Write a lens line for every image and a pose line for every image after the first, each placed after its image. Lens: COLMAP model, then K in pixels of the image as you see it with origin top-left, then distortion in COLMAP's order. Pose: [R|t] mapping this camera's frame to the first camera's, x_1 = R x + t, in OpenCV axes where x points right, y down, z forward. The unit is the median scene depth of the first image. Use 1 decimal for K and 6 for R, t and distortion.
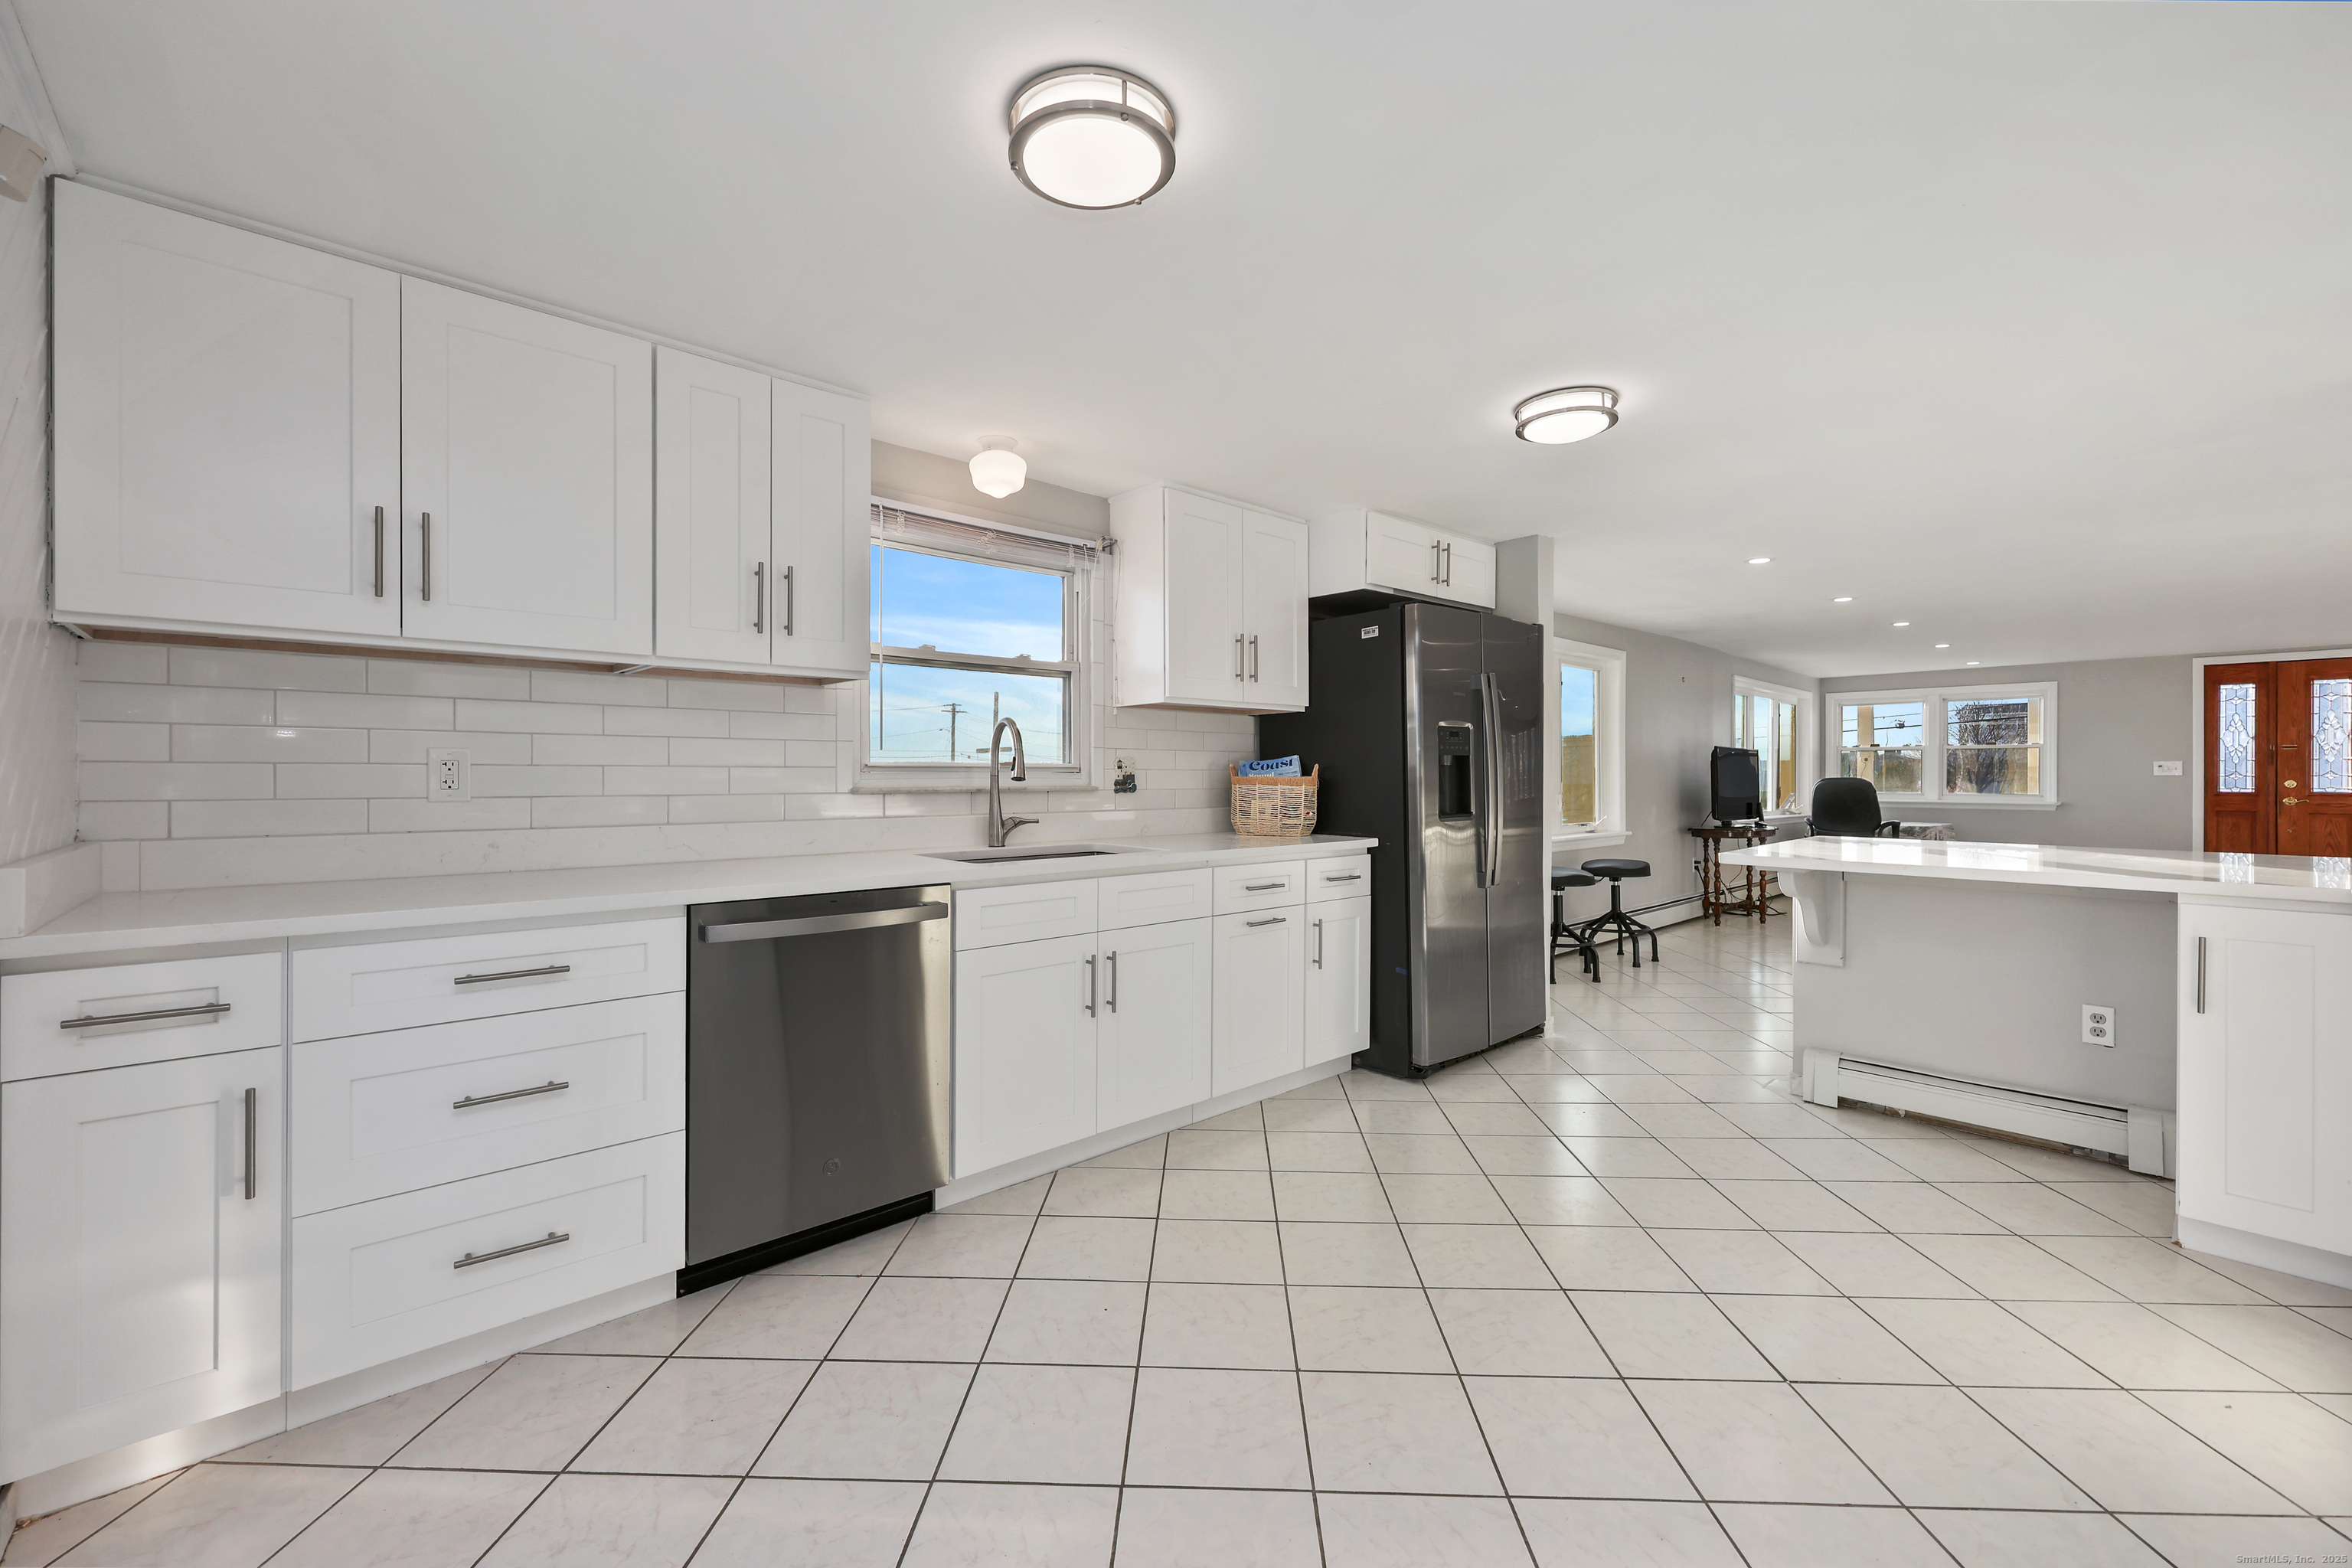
lens RADIAL K [[938.6, 0, 1180.3], [0, 938.6, 794.8], [0, 0, 1]] dist [-0.000088, -0.000137]
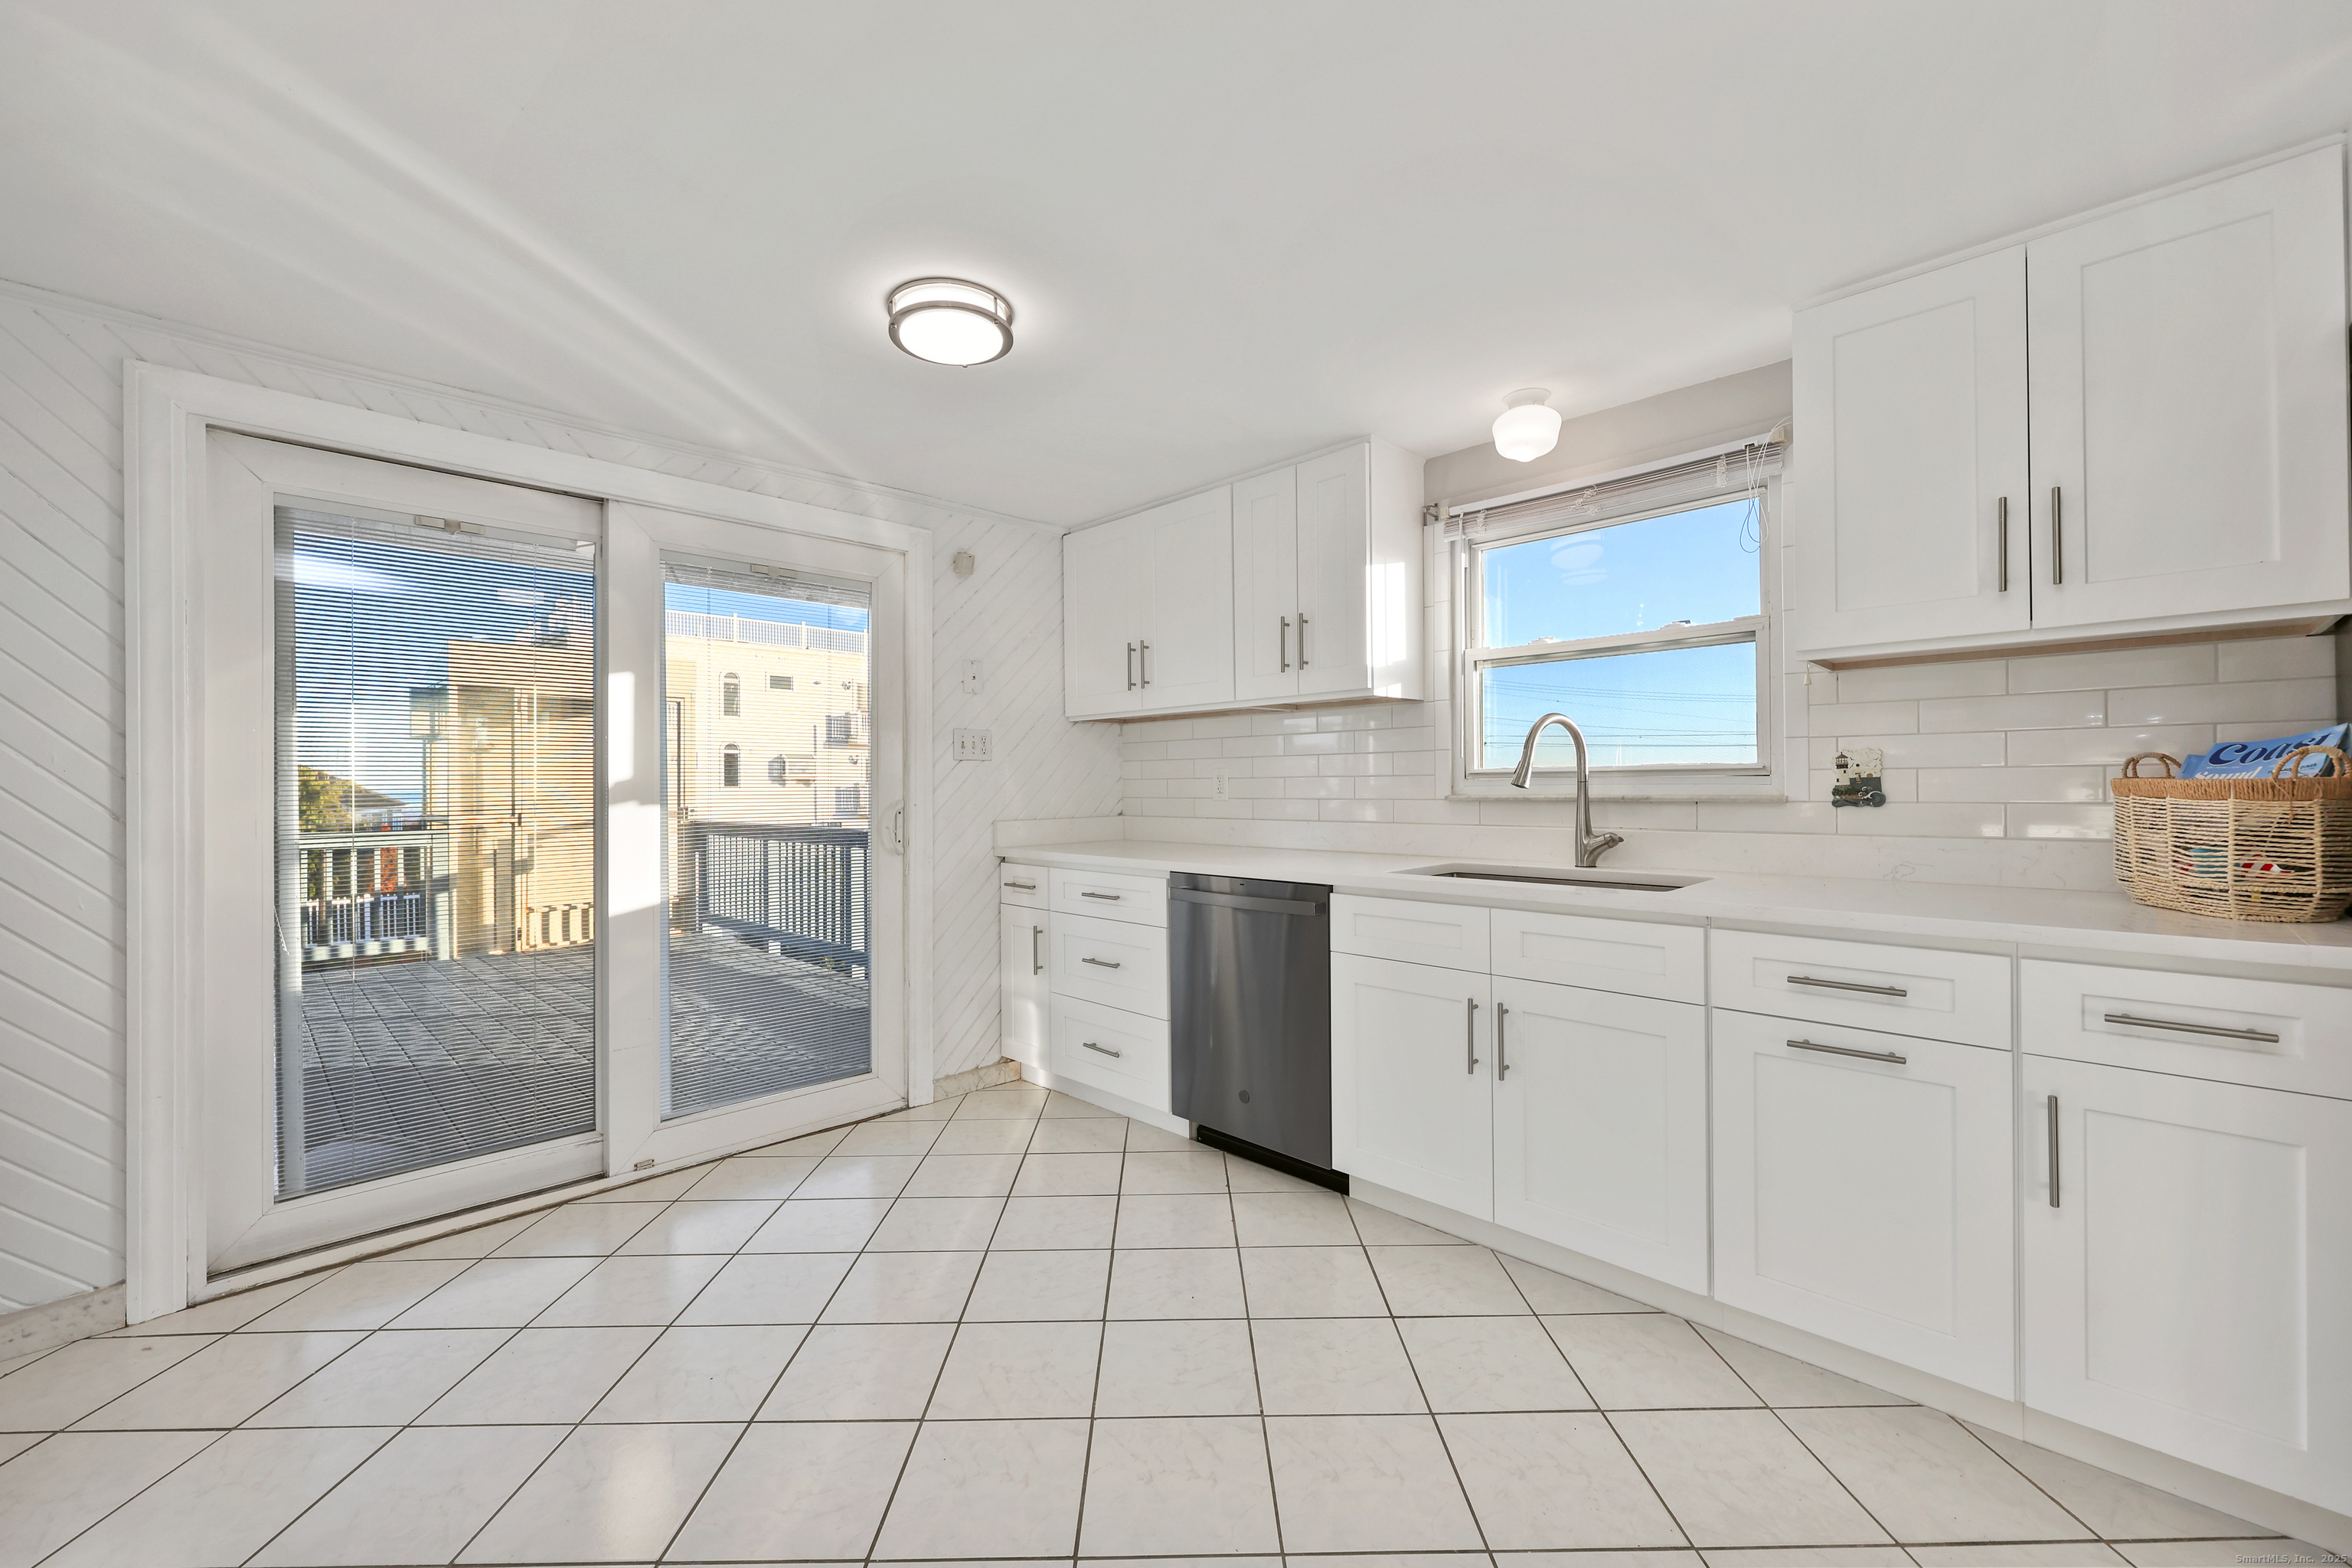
lens RADIAL K [[1012.0, 0, 1176.0], [0, 1012.0, 784.0], [0, 0, 1]] dist [-0.001496, -0.000179]
pose [[0.007798, -0.002858, -0.999966, 0.688622], [-0.012037, 0.999923, -0.002952, -0.011395], [0.999897, 0.012059, 0.007763, 0.625075]]
